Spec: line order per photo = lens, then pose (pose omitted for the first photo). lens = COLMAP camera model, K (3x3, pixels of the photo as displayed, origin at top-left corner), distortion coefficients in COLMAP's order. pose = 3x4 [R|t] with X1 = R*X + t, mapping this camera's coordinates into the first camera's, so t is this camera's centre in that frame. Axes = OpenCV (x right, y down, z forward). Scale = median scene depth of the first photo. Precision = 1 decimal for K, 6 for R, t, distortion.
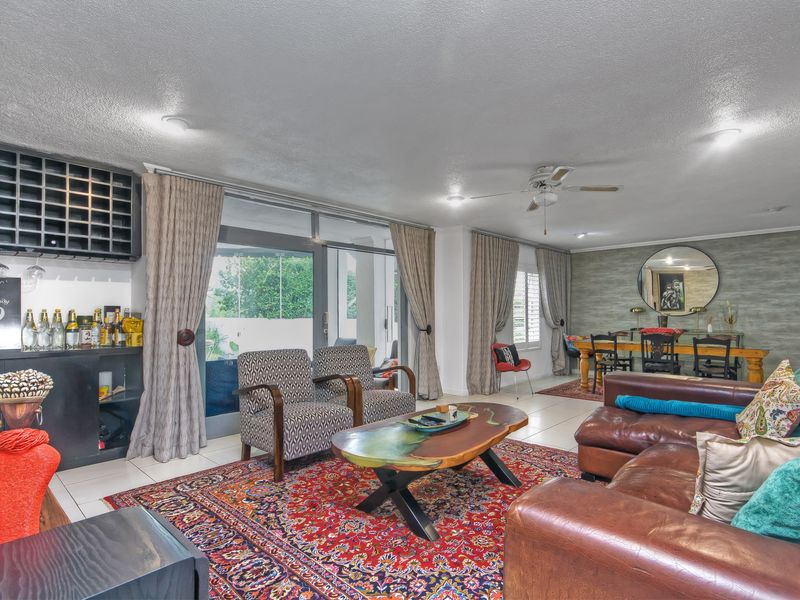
lens RADIAL K [[441.4, 0, 407.8], [0, 441.4, 314.7], [0, 0, 1]] dist [0.000983, -0.000245]
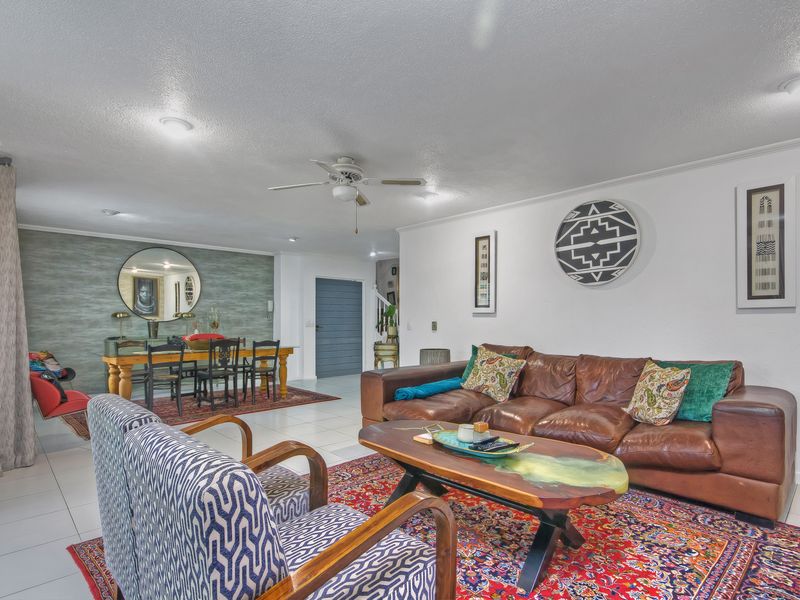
lens RADIAL K [[441.4, 0, 407.8], [0, 441.4, 314.7], [0, 0, 1]] dist [0.000983, -0.000245]
pose [[0.019615, 0.015120, 0.999693, -0.363876], [0.004037, 0.999876, -0.015202, 0.004423], [-0.999799, 0.004334, 0.019551, 0.518904]]
